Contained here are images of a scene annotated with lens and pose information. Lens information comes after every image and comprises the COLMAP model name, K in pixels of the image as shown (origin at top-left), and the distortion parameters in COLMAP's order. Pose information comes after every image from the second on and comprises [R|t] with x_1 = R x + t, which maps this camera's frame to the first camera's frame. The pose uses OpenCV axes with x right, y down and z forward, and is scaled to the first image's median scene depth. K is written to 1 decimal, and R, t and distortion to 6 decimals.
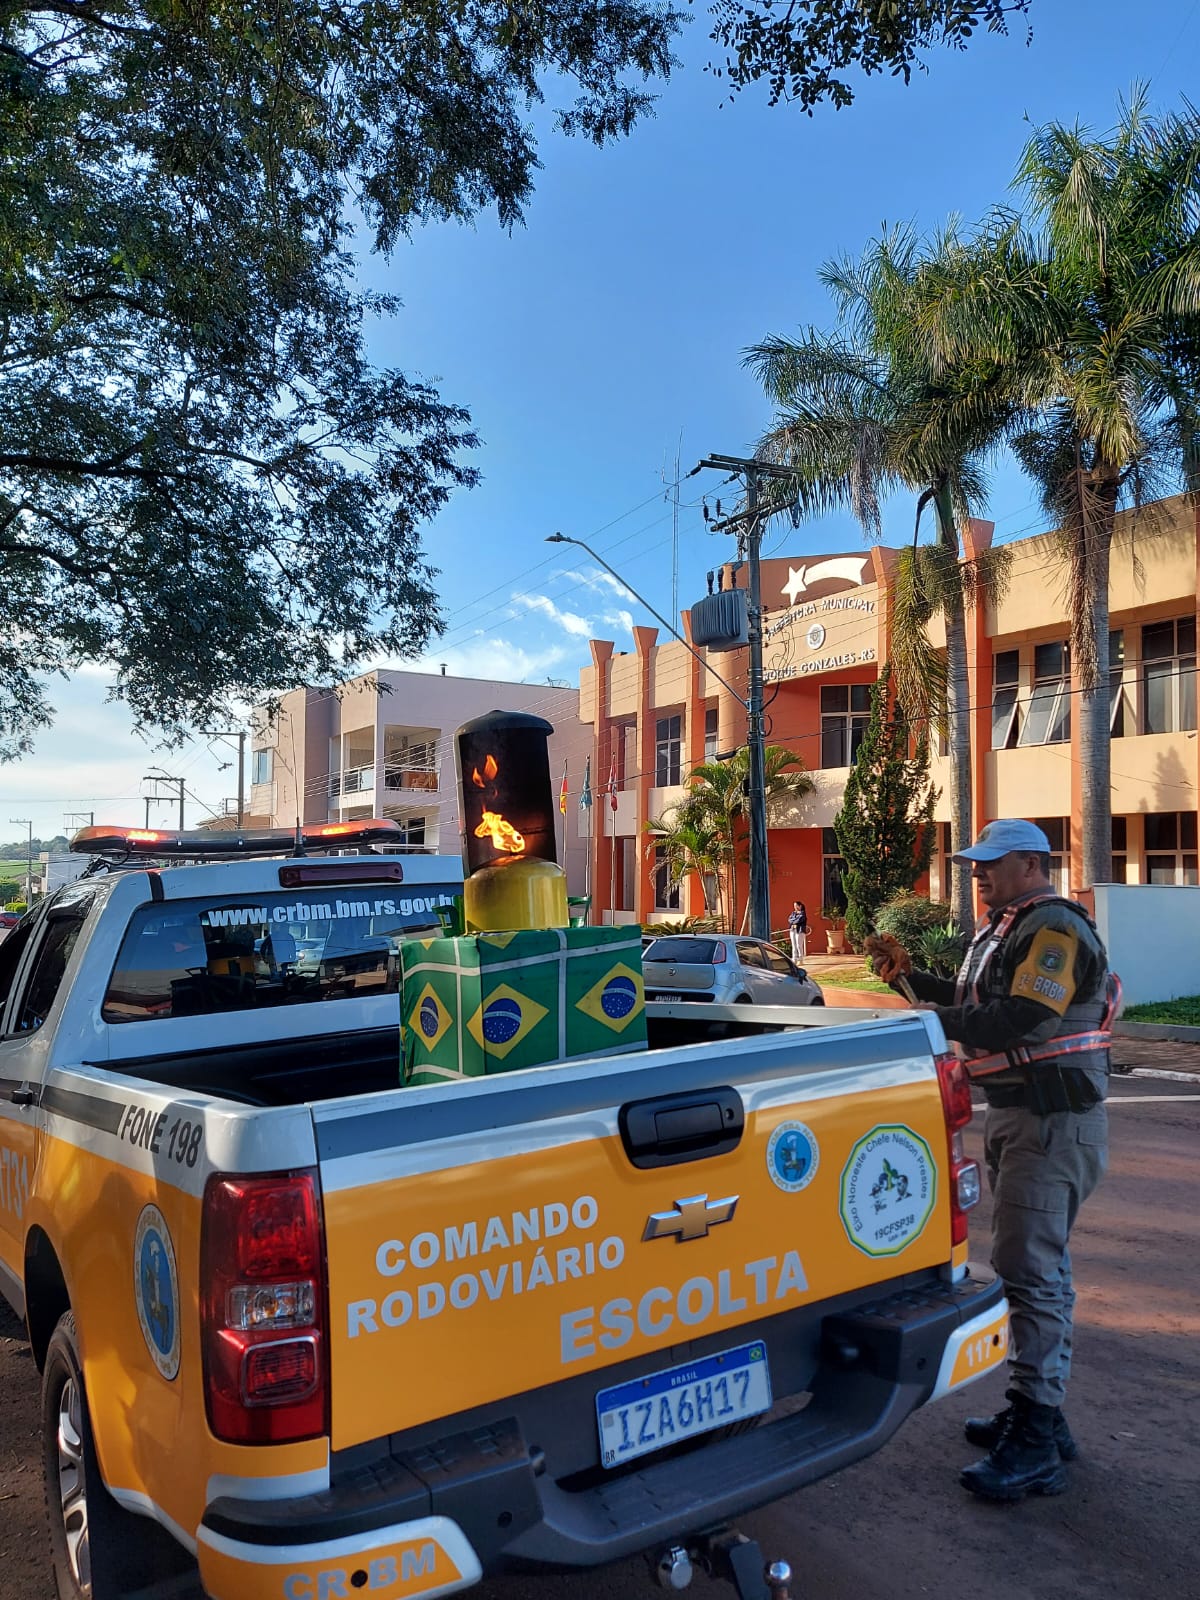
lens RADIAL K [[1266.0, 0, 600.0], [0, 1266.0, 800.0], [0, 0, 1]] dist [-0.093386, -0.005374]
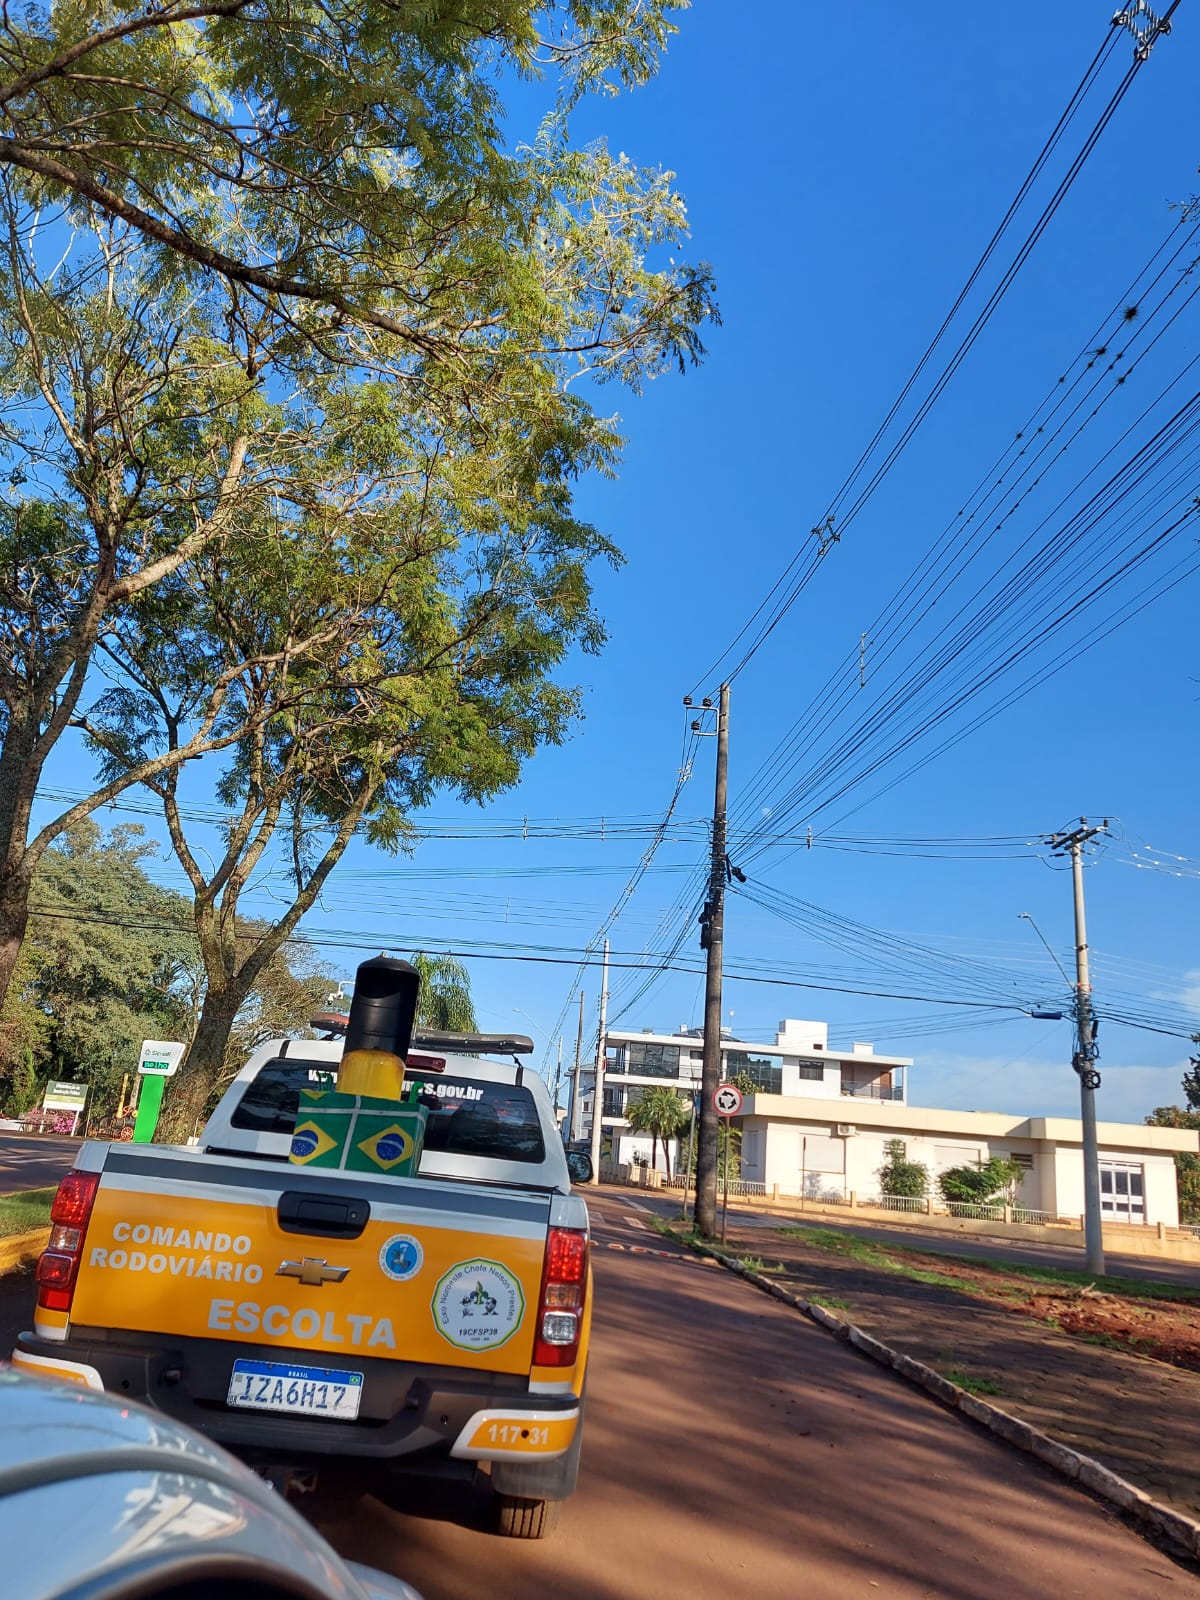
lens RADIAL K [[1277.3, 0, 600.0], [0, 1277.3, 800.0], [0, 0, 1]] dist [-0.096546, -0.004711]
pose [[0.859249, 0.024146, -0.510988, 1.144415], [-0.120264, 0.980424, -0.155901, -0.055404], [0.497221, 0.195411, 0.845332, -0.295425]]
